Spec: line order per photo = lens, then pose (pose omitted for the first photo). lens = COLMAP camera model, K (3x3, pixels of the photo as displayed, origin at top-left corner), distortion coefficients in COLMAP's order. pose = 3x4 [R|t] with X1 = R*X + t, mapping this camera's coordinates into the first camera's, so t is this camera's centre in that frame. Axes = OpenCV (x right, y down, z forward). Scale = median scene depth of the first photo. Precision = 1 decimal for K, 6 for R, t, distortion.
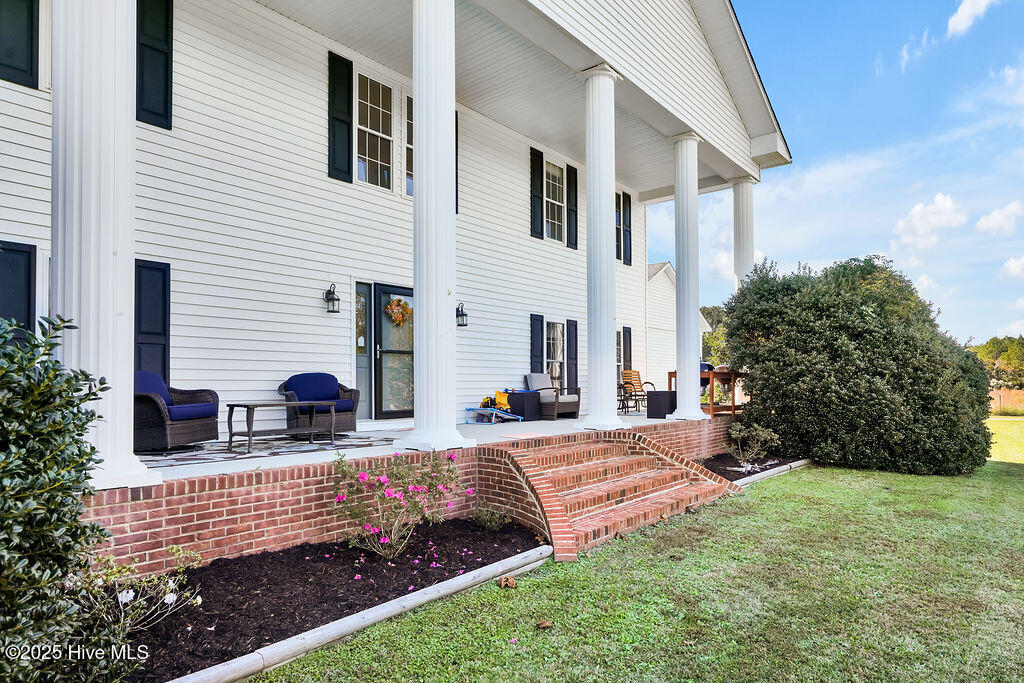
lens RADIAL K [[577.3, 0, 512.0], [0, 577.3, 341.5], [0, 0, 1]] dist [0.039602, -0.001214]
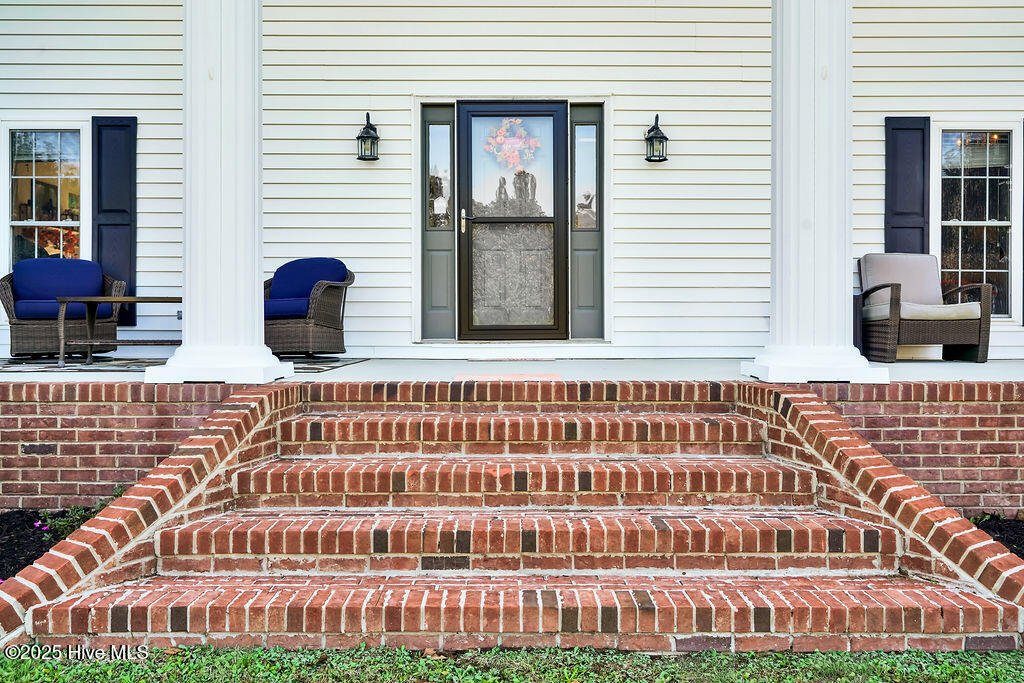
lens RADIAL K [[832.4, 0, 511.6], [0, 832.4, 311.5], [0, 0, 1]] dist [-0.000427, 0.000458]
pose [[0.662562, 0.000915, -0.749006, 0.440701], [0.051828, 0.997546, 0.047065, 0.074672], [0.747211, -0.070003, 0.660889, 0.523835]]
